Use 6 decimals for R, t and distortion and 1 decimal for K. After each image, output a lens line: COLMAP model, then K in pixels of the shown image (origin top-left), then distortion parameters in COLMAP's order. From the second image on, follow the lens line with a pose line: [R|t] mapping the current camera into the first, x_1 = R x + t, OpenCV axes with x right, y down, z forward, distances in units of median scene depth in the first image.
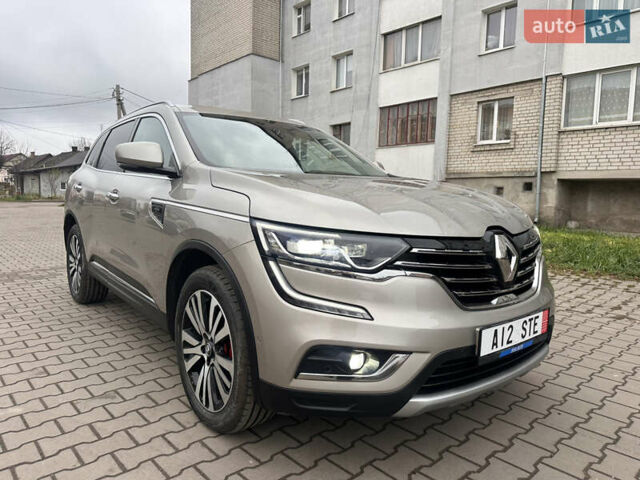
lens RADIAL K [[453.7, 0, 322.4], [0, 453.7, 238.5], [0, 0, 1]] dist [0.036005, -0.046619]
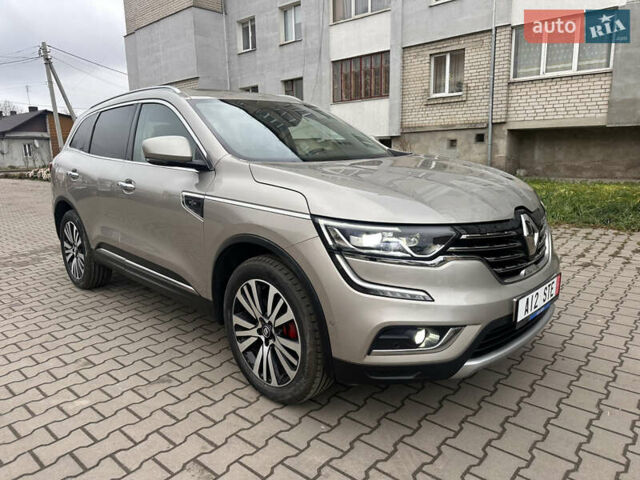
lens RADIAL K [[453.7, 0, 314.6], [0, 453.7, 237.6], [0, 0, 1]] dist [0.036005, -0.046619]
pose [[0.993569, -0.064920, 0.092764, -0.140168], [0.055528, 0.993390, 0.100467, -0.055124], [-0.098673, -0.094670, 0.990607, -0.048074]]
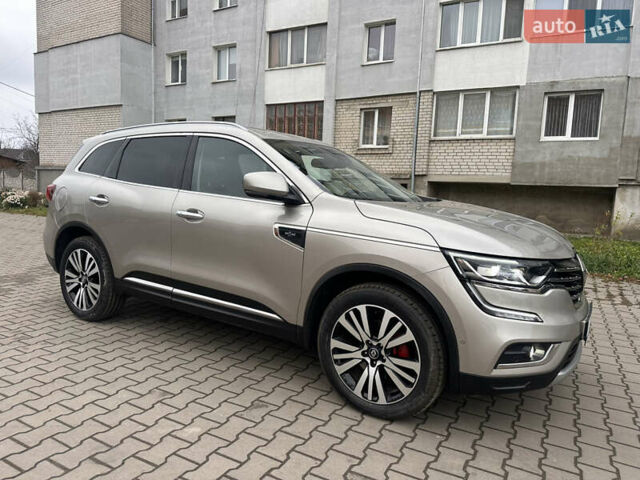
lens RADIAL K [[453.7, 0, 319.4], [0, 453.7, 243.6], [0, 0, 1]] dist [0.036005, -0.046619]
pose [[0.946819, -0.022045, 0.321009, -0.487205], [0.011469, 0.999329, 0.034799, -0.058445], [-0.321561, -0.029267, 0.946436, -0.053132]]
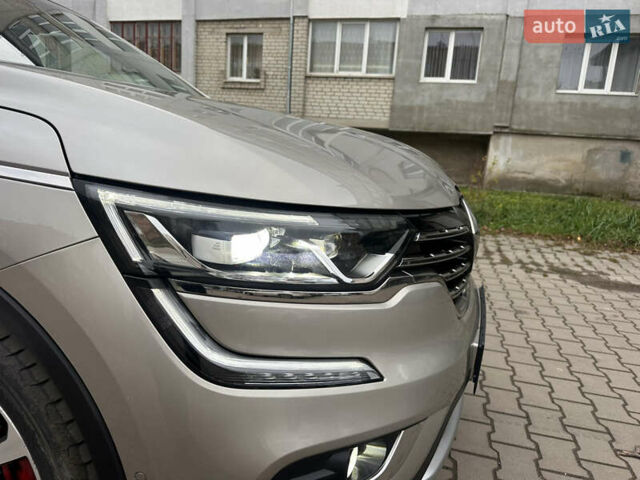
lens RADIAL K [[453.7, 0, 316.2], [0, 453.7, 245.6], [0, 0, 1]] dist [0.036005, -0.046619]
pose [[0.849654, -0.081518, 0.521002, -0.104841], [0.005469, 0.989289, 0.145869, -0.023956], [-0.527312, -0.121088, 0.840999, 0.303758]]
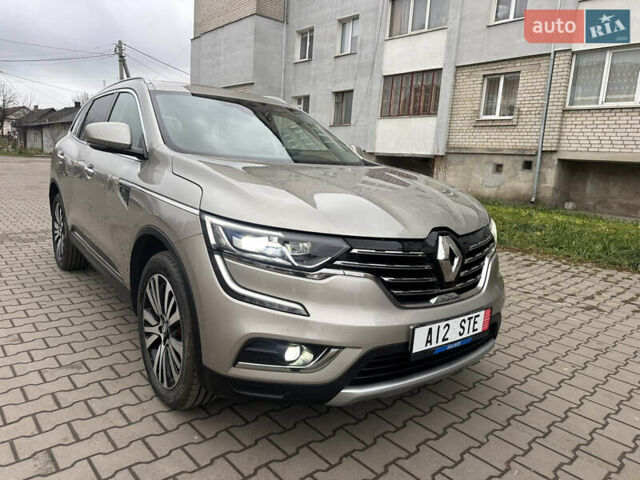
lens RADIAL K [[453.7, 0, 316.3], [0, 453.7, 237.9], [0, 0, 1]] dist [0.036005, -0.046619]
pose [[0.998854, 0.045250, -0.015591, 0.067550], [-0.043985, 0.996312, 0.073678, -0.039172], [0.018867, -0.072907, 0.997160, -0.017444]]
